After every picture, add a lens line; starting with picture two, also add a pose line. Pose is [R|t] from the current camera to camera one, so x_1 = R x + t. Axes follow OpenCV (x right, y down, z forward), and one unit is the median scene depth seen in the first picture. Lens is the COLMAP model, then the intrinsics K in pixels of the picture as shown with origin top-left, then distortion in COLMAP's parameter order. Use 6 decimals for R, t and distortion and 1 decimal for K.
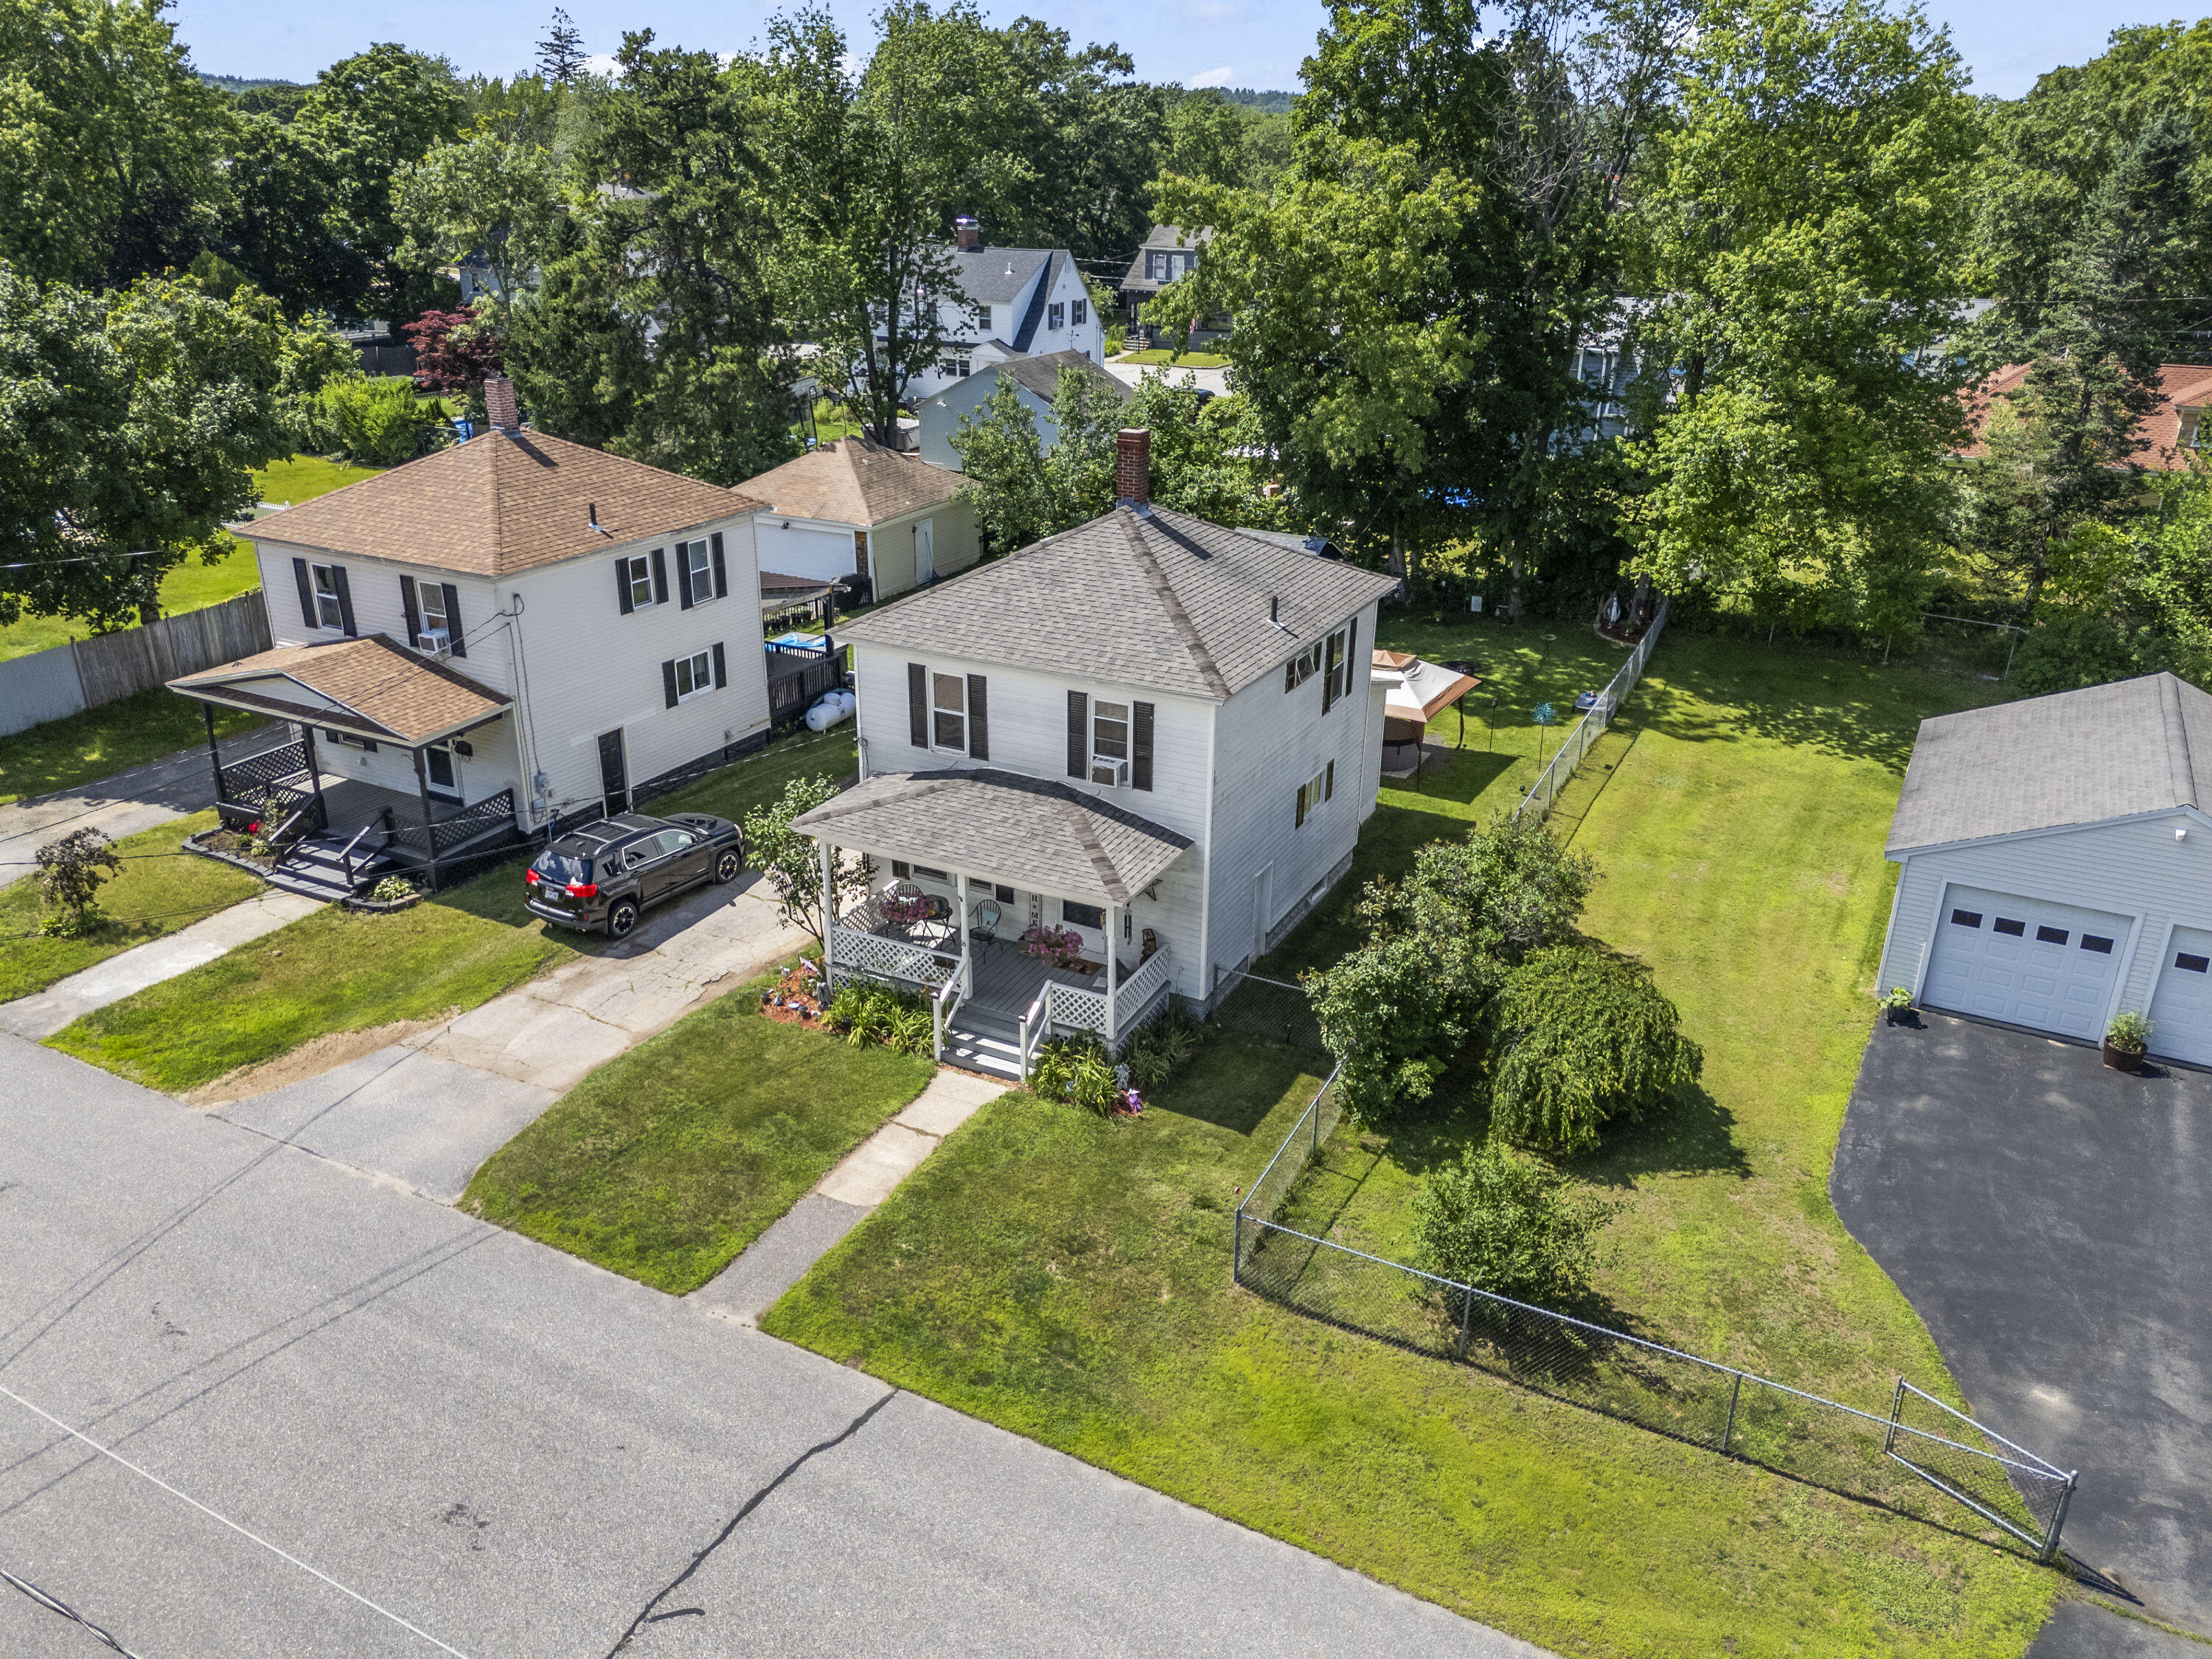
lens RADIAL K [[1641.9, 0, 1097.0], [0, 1641.9, 817.8], [0, 0, 1]] dist [0.060206, -0.068499]
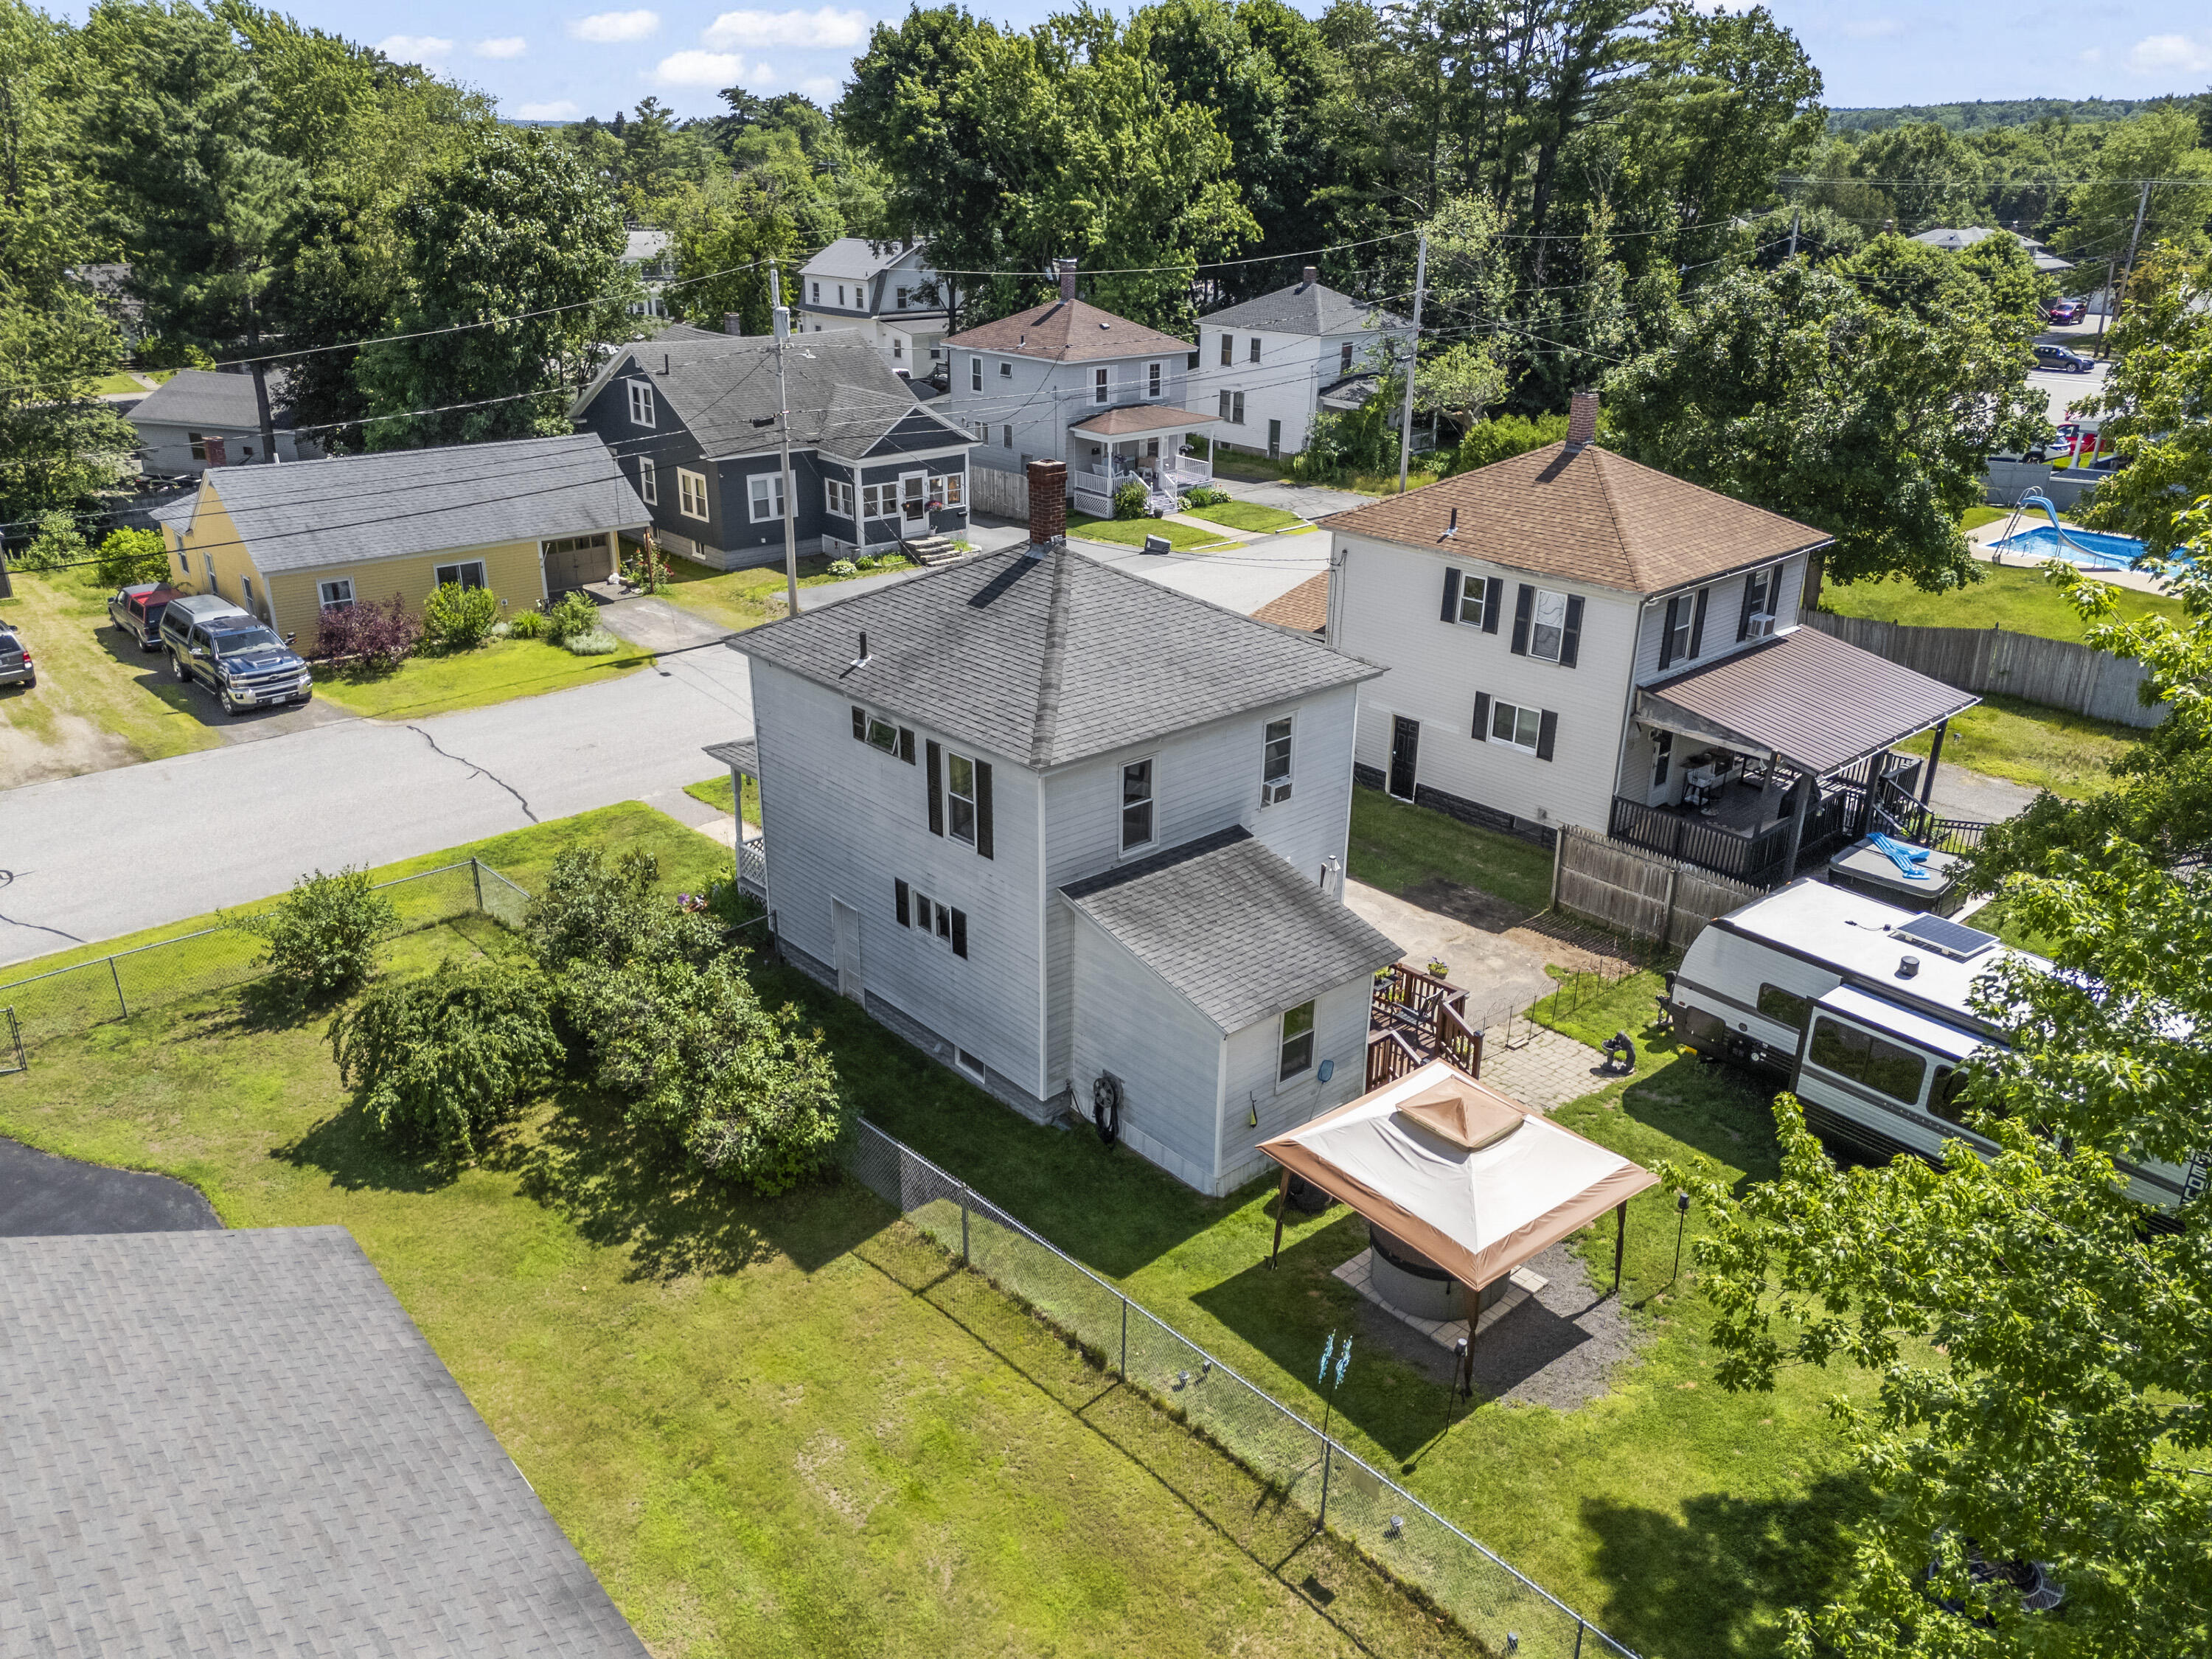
lens RADIAL K [[1623.1, 0, 1116.9], [0, 1623.1, 819.3], [0, 0, 1]] dist [0.064562, -0.067266]
pose [[-0.343092, 0.345729, -0.873361, 0.933010], [-0.364582, 0.807886, 0.463033, -0.550851], [0.865660, 0.477275, -0.151133, 1.366949]]
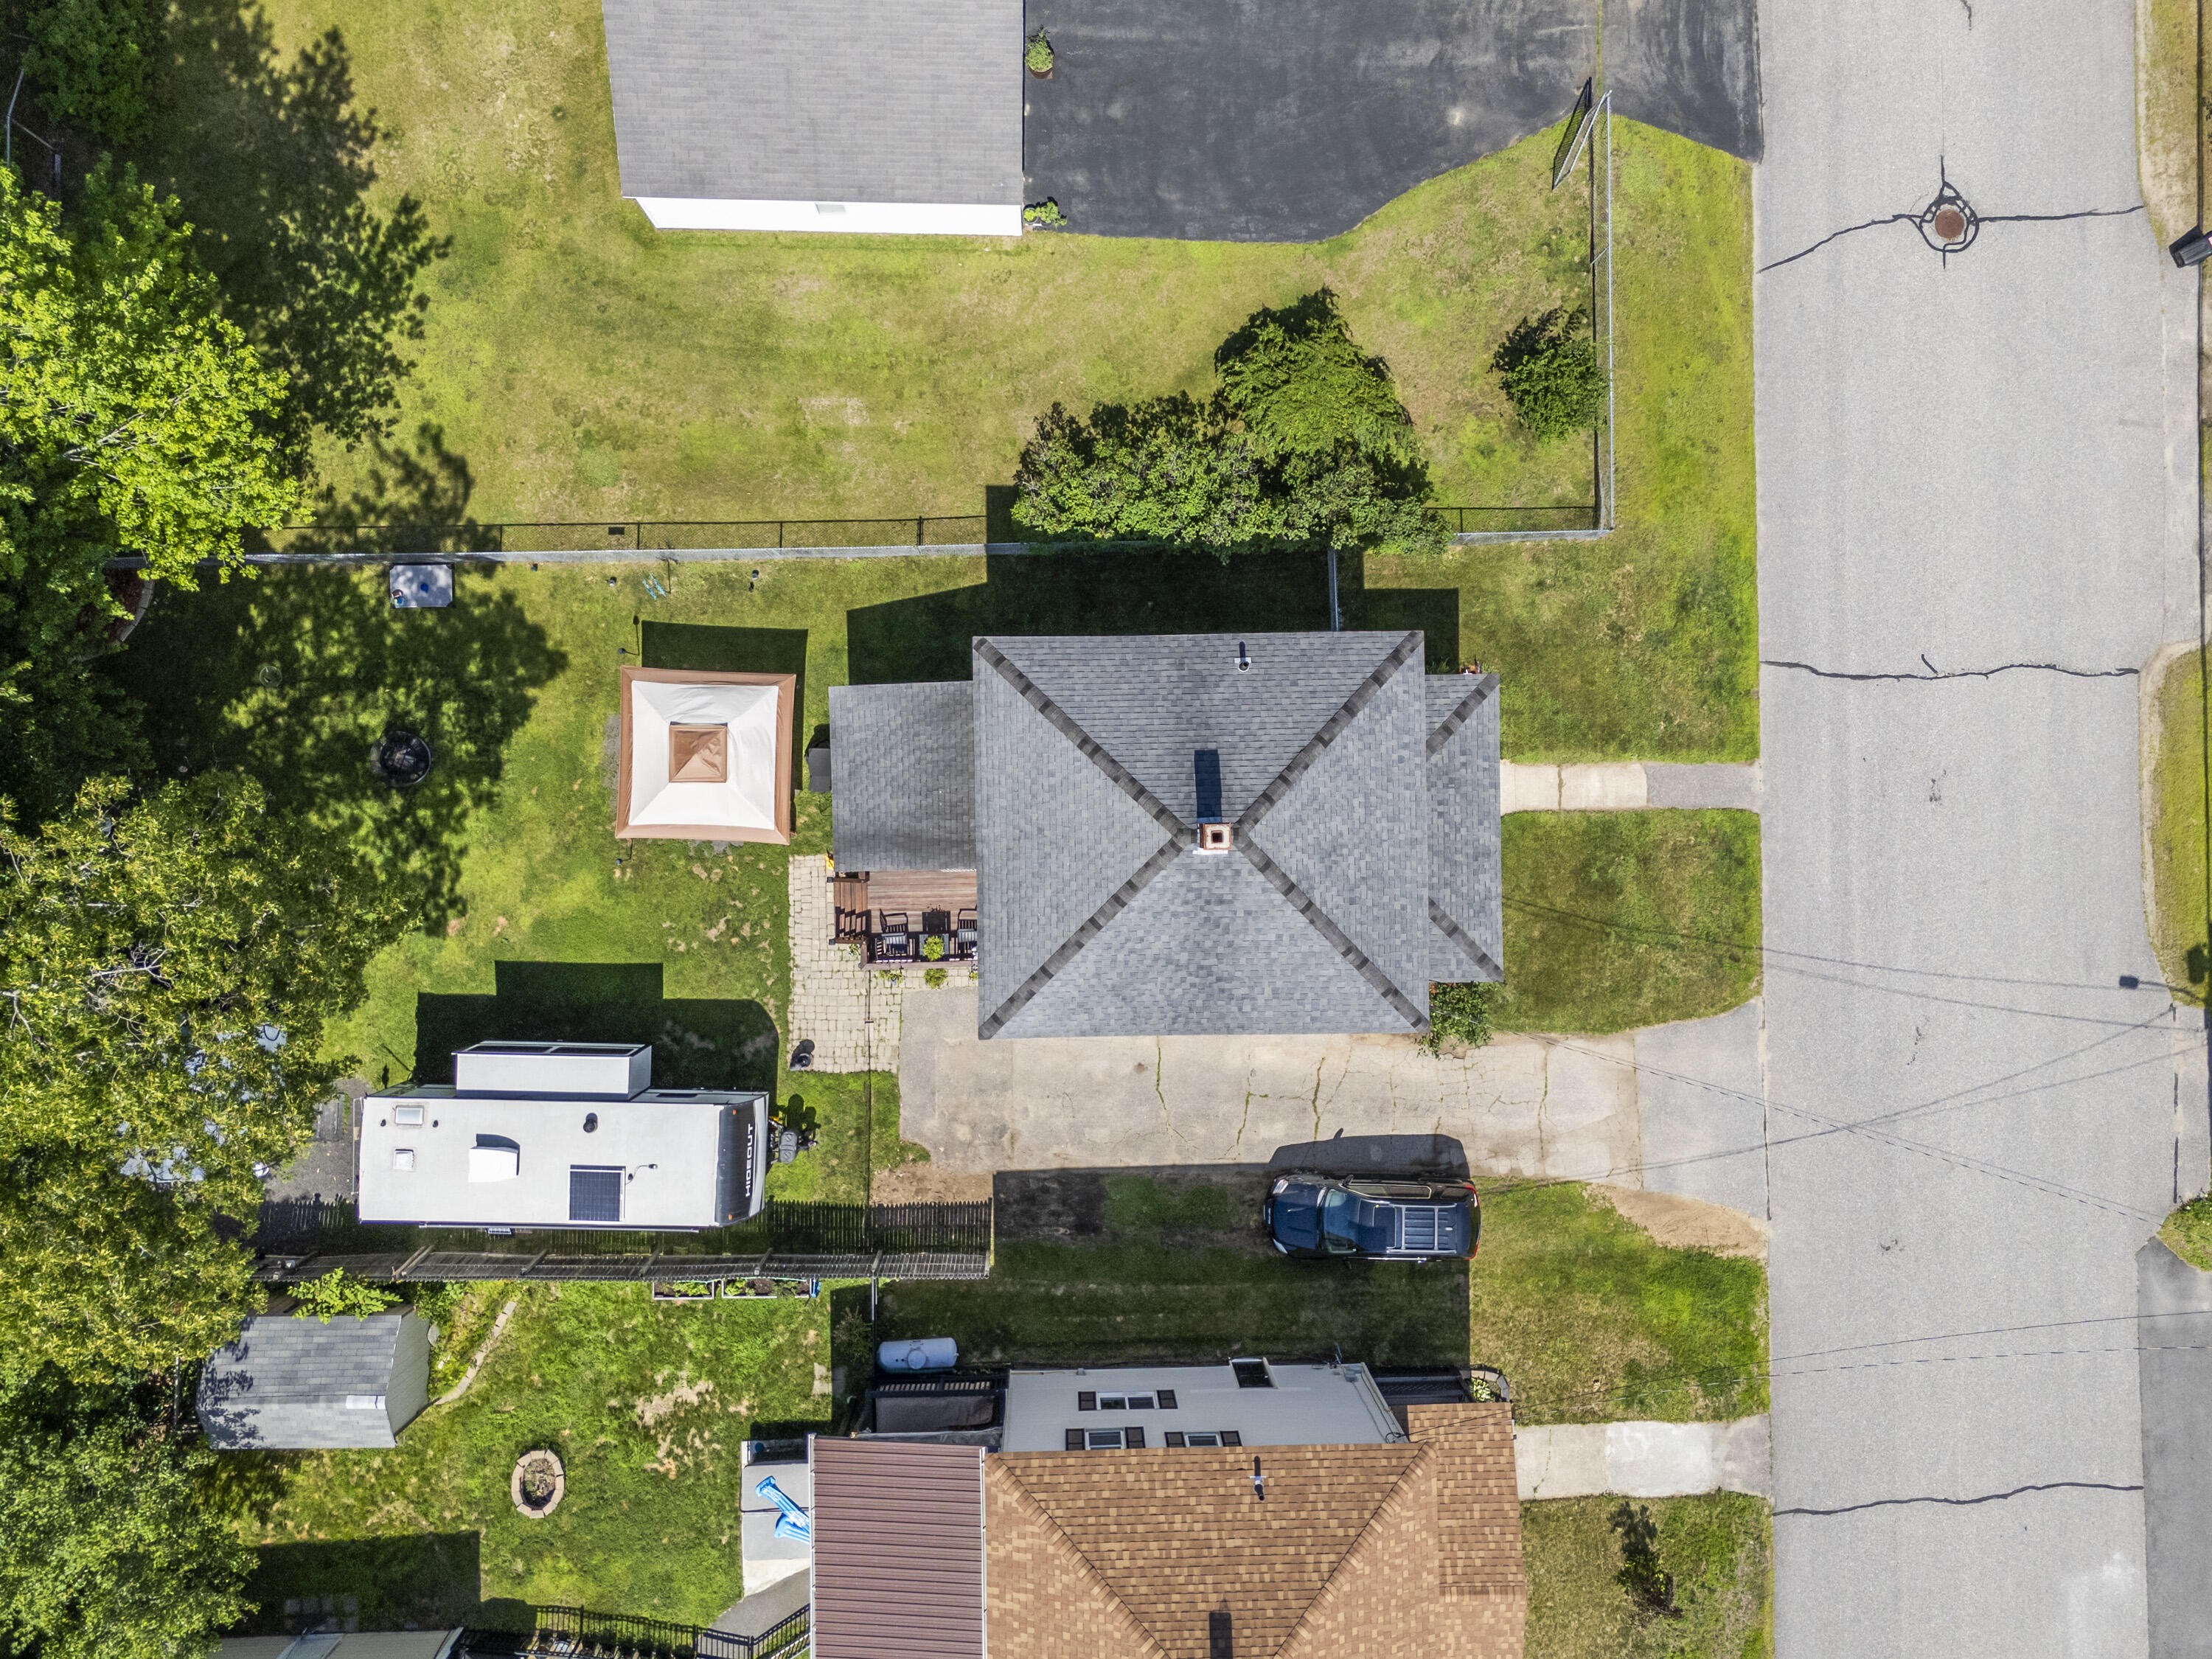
lens RADIAL K [[1641.9, 0, 1097.0], [0, 1641.9, 817.8], [0, 0, 1]] dist [0.060206, -0.068499]
pose [[-0.474887, -0.879573, -0.028863, 0.100667], [0.301010, -0.193161, 0.933853, -1.243996], [-0.826967, 0.434787, 0.356490, 0.770202]]
